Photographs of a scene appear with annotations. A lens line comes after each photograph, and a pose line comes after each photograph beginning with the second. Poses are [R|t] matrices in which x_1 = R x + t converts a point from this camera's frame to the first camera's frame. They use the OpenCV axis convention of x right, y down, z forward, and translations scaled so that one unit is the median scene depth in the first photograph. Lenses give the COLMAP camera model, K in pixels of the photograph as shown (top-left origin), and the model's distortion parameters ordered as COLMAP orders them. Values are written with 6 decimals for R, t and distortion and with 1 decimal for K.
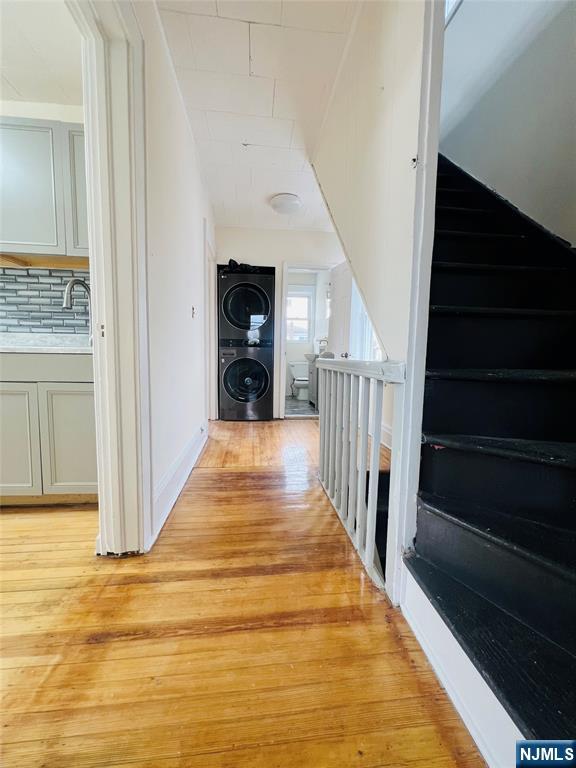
lens RADIAL K [[308.4, 0, 288.0], [0, 308.4, 384.0], [0, 0, 1]] dist [-0.003087, -0.000184]
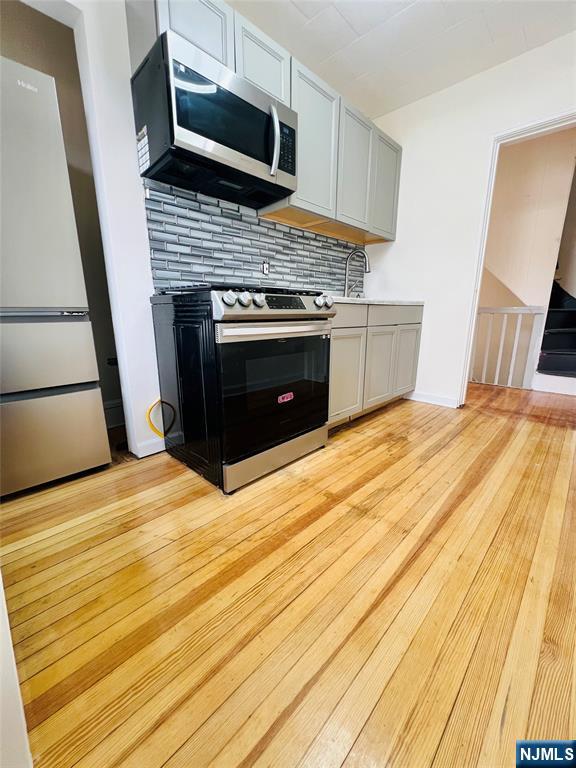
lens RADIAL K [[308.4, 0, 288.0], [0, 308.4, 384.0], [0, 0, 1]] dist [-0.003087, -0.000184]
pose [[0.773095, -0.155499, 0.614935, -1.685582], [0.015661, 0.973868, 0.226574, -0.077621], [-0.634097, -0.165532, 0.755328, 0.072155]]
